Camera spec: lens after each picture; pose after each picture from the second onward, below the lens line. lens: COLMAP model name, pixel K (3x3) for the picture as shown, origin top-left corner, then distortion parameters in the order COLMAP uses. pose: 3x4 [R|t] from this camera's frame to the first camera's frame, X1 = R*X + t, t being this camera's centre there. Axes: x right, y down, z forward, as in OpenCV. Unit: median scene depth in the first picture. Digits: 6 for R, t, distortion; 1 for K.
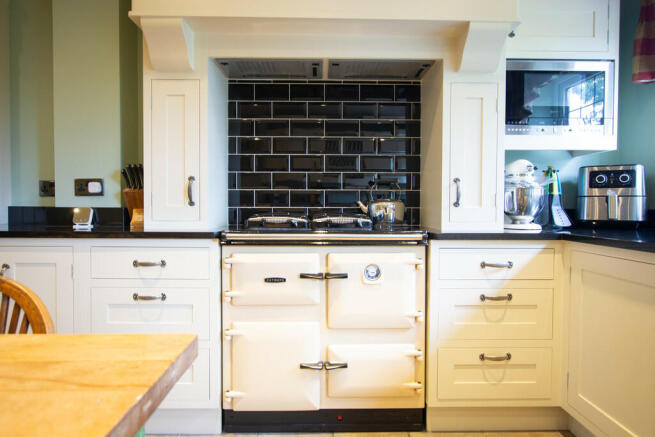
lens RADIAL K [[387.3, 0, 328.1], [0, 387.3, 202.0], [0, 0, 1]] dist [0.009792, 0.001989]
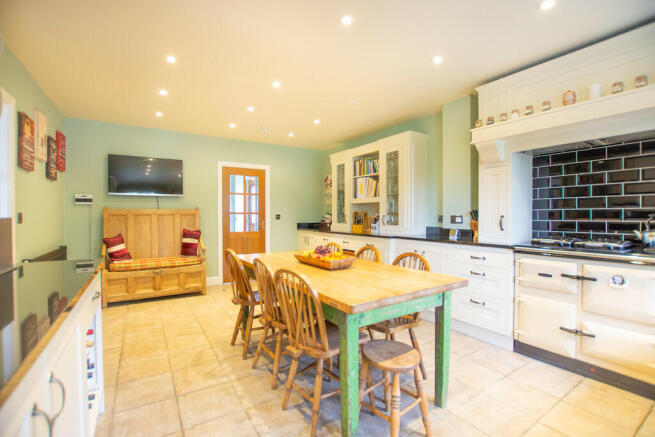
lens RADIAL K [[295.0, 0, 328.2], [0, 295.0, 219.0], [0, 0, 1]] dist [-0.001256, -0.000311]
pose [[0.530596, 0.009292, -0.847574, 0.432665], [-0.019969, 0.999799, -0.001540, -0.029097], [0.847390, 0.017743, 0.530675, -0.503816]]
